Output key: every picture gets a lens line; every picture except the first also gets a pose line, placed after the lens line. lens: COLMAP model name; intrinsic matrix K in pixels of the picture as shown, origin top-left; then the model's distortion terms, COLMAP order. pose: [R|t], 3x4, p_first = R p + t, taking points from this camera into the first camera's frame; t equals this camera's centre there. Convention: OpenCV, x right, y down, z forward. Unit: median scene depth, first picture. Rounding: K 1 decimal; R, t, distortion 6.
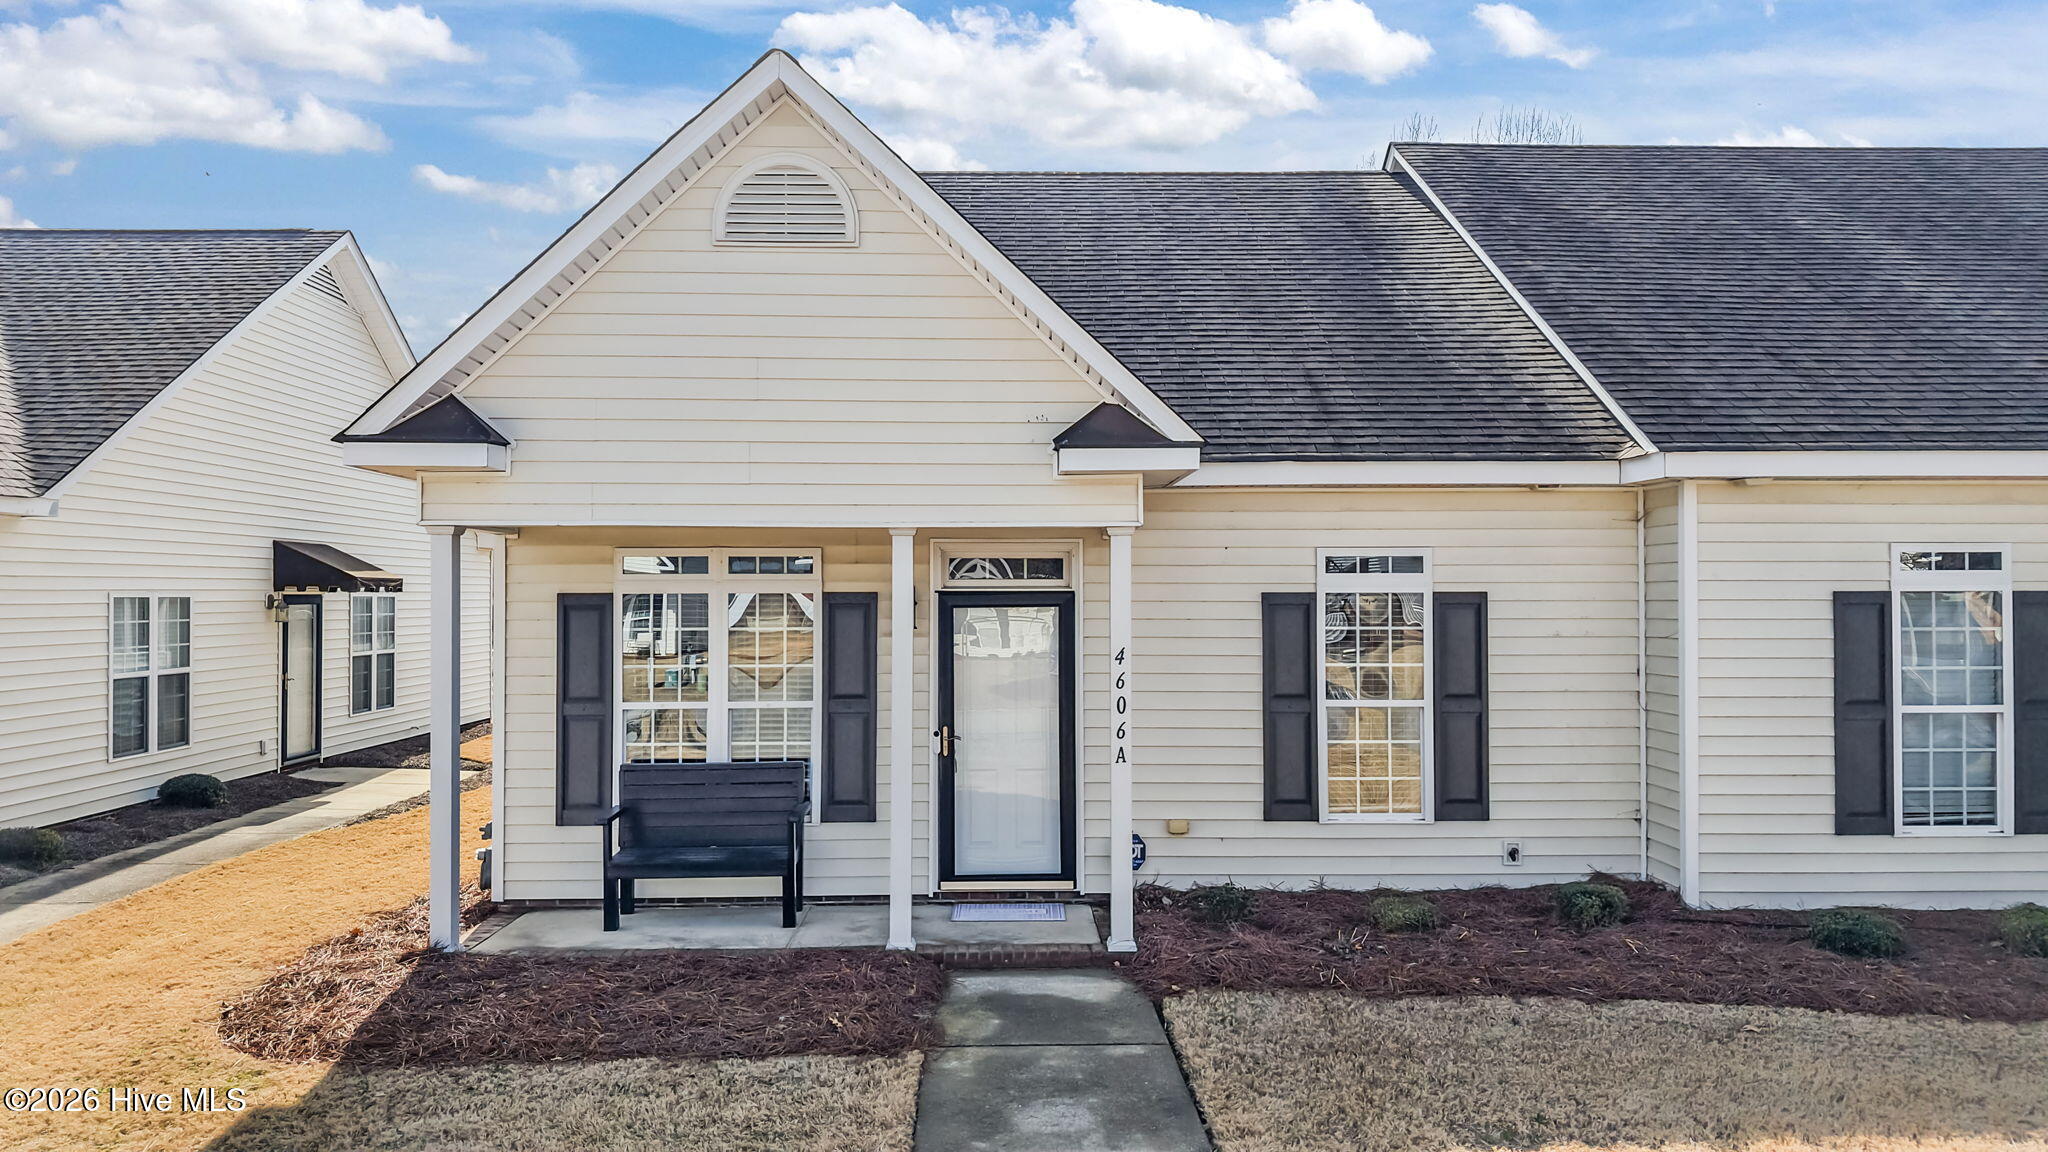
lens RADIAL K [[1404.4, 0, 1034.0], [0, 1404.4, 577.1], [0, 0, 1]] dist [0.019339, -0.027248]
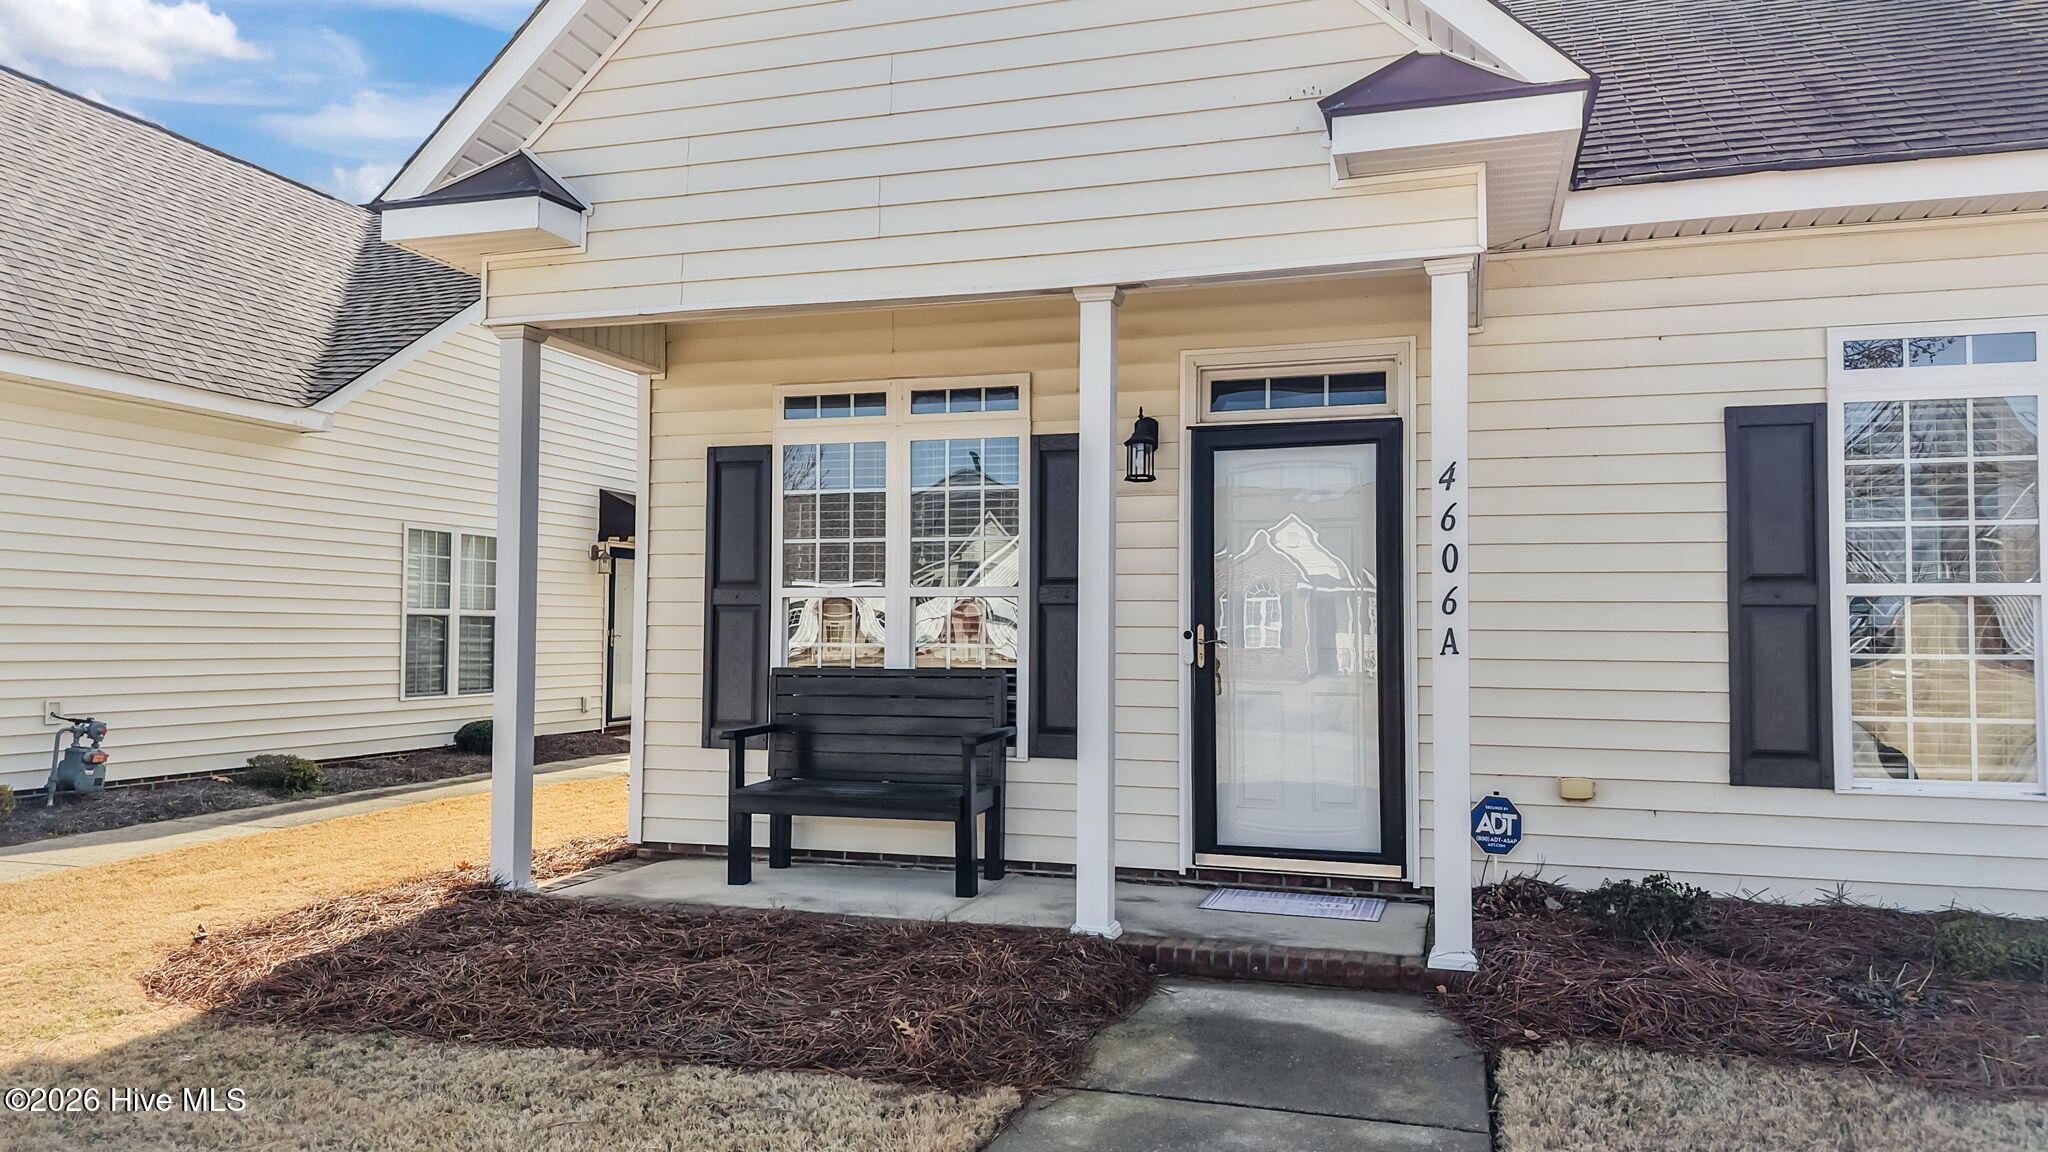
lens RADIAL K [[1404.4, 0, 1012.5], [0, 1404.4, 586.4], [0, 0, 1]] dist [0.019339, -0.027248]
pose [[0.941782, -0.003836, -0.336203, 0.078525], [-0.005058, 0.999660, -0.025574, 0.107041], [0.336187, 0.025785, 0.941442, 0.331313]]
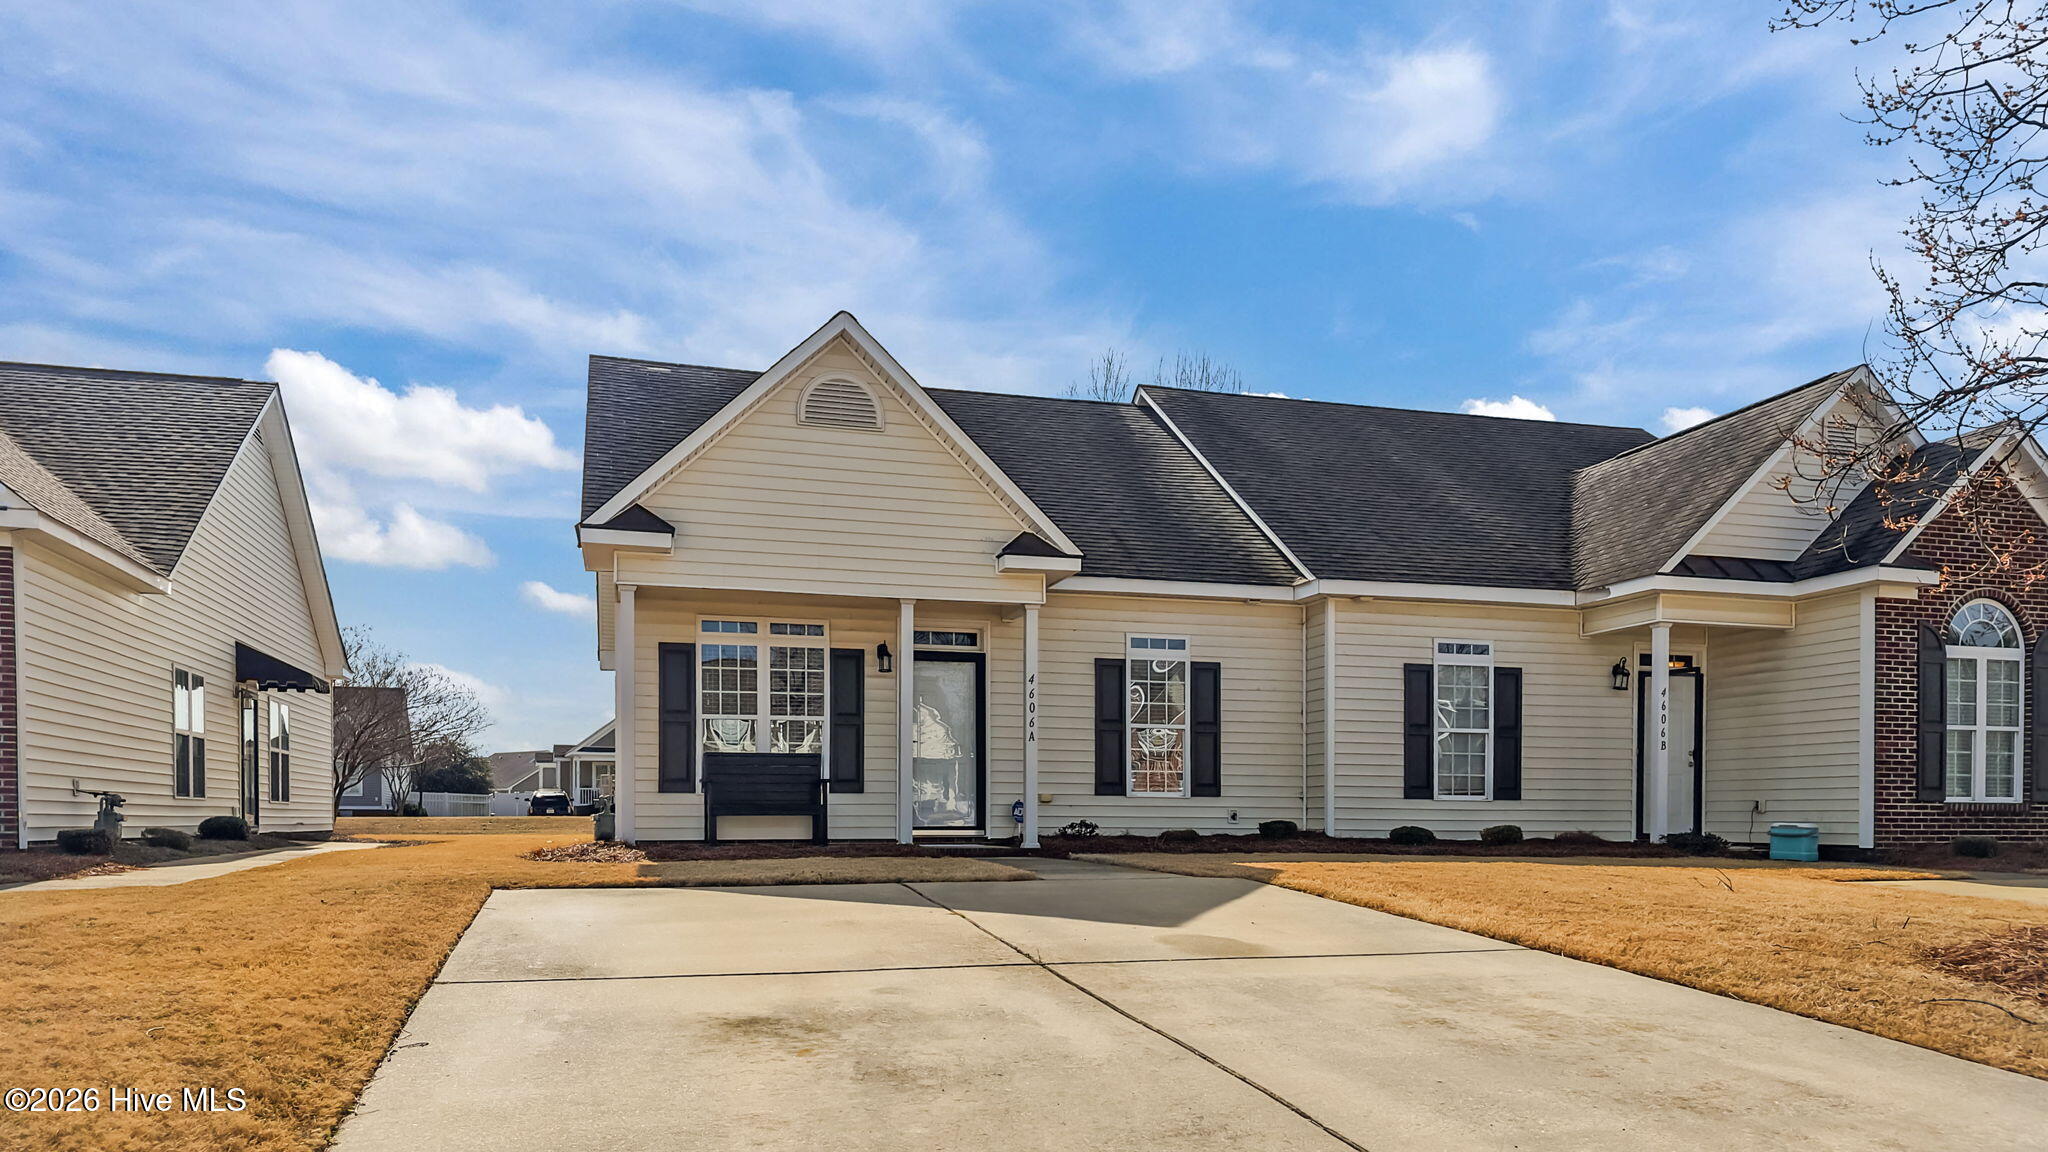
lens RADIAL K [[1483.8, 0, 1060.8], [0, 1483.8, 839.9], [0, 0, 1]] dist [0.002824, 0.001545]
pose [[0.964833, -0.000786, 0.262863, -0.342383], [-0.005206, 0.999742, 0.022097, 0.190248], [-0.262812, -0.022689, 0.964580, -0.694681]]
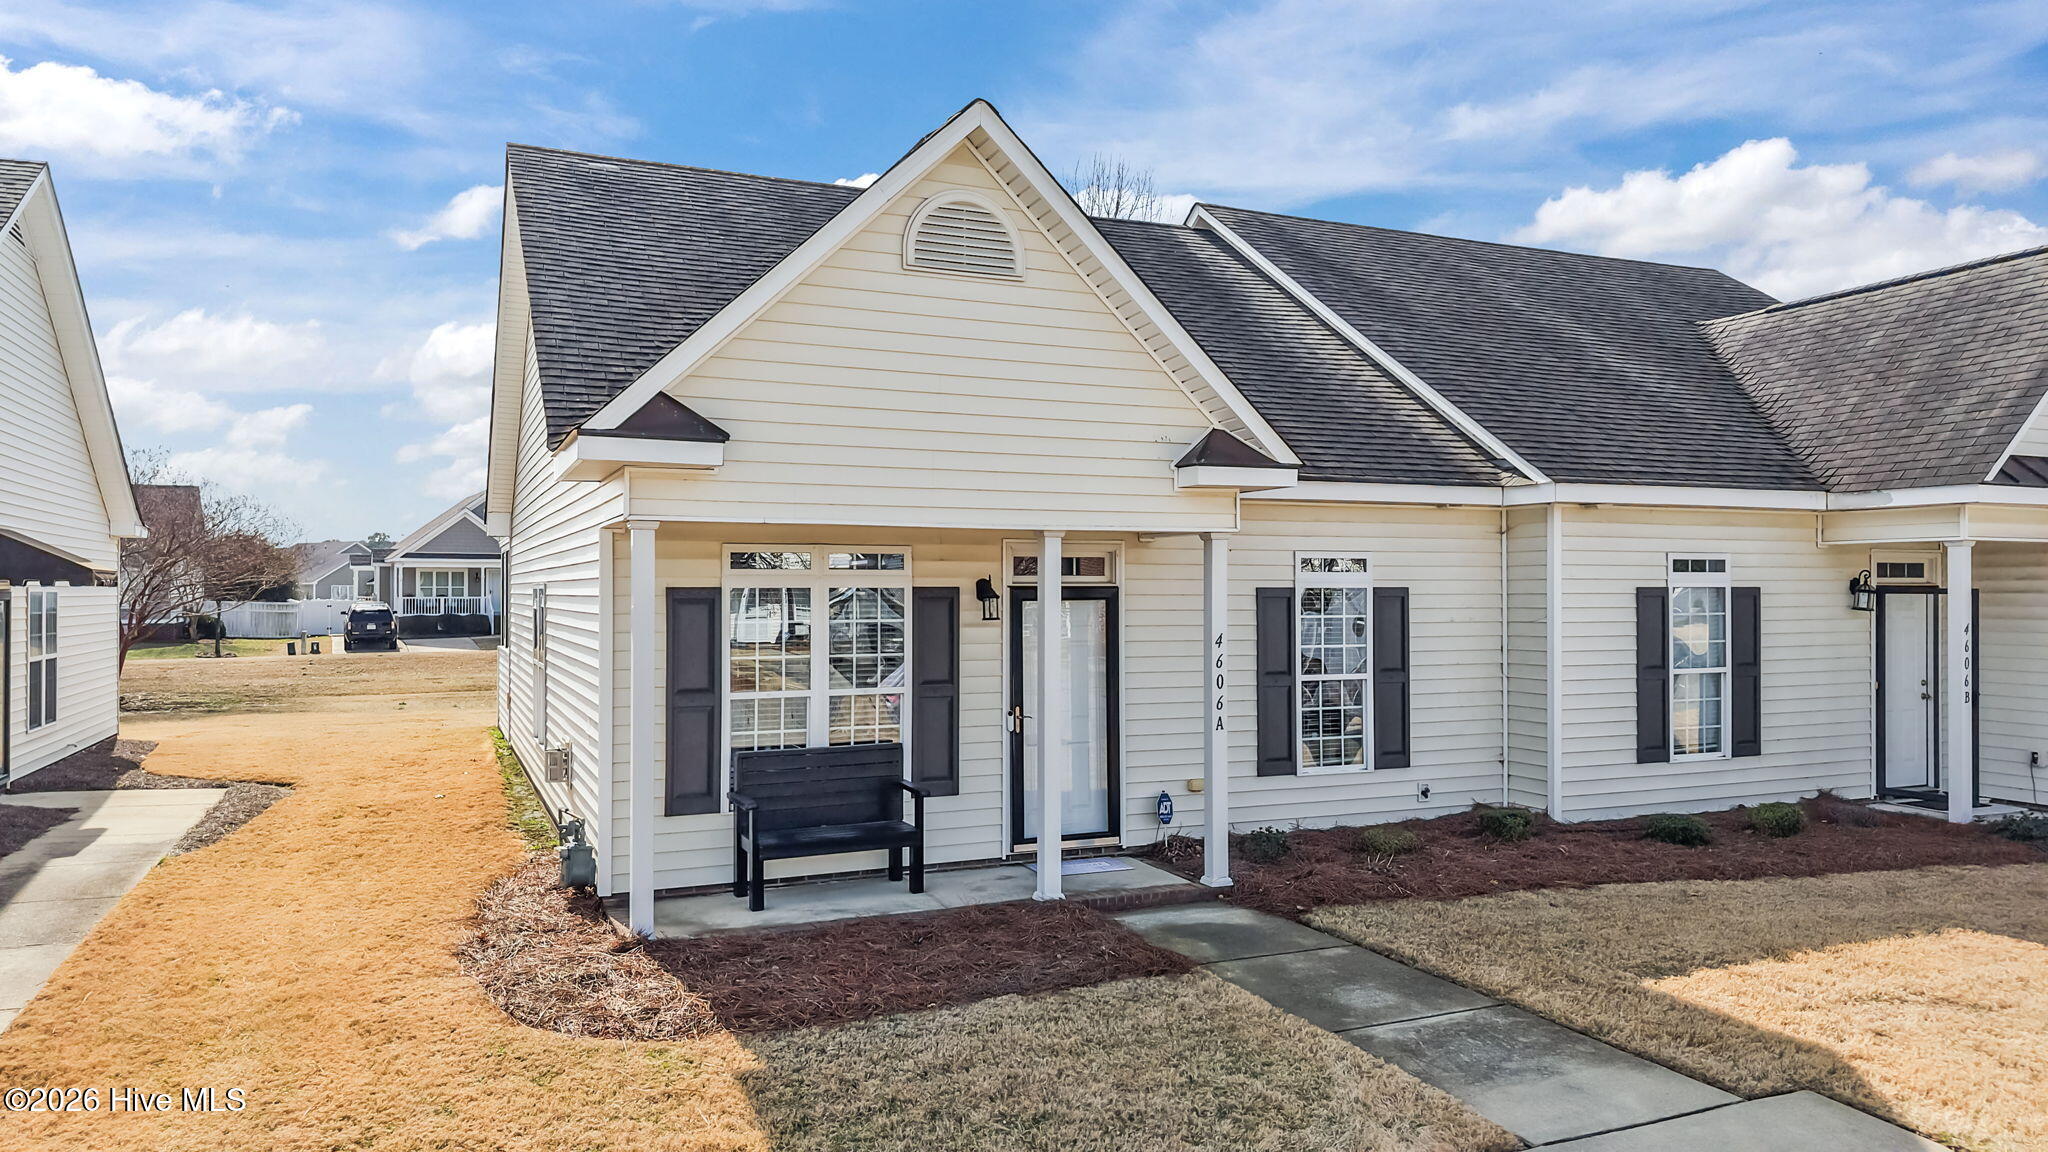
lens RADIAL K [[1404.4, 0, 1052.8], [0, 1404.4, 577.0], [0, 0, 1]] dist [0.019339, -0.027248]
pose [[0.921220, 0.003901, 0.389023, -0.477498], [-0.004309, 0.999991, 0.000176, 0.002517], [-0.389018, -0.001838, 0.921228, -0.044054]]
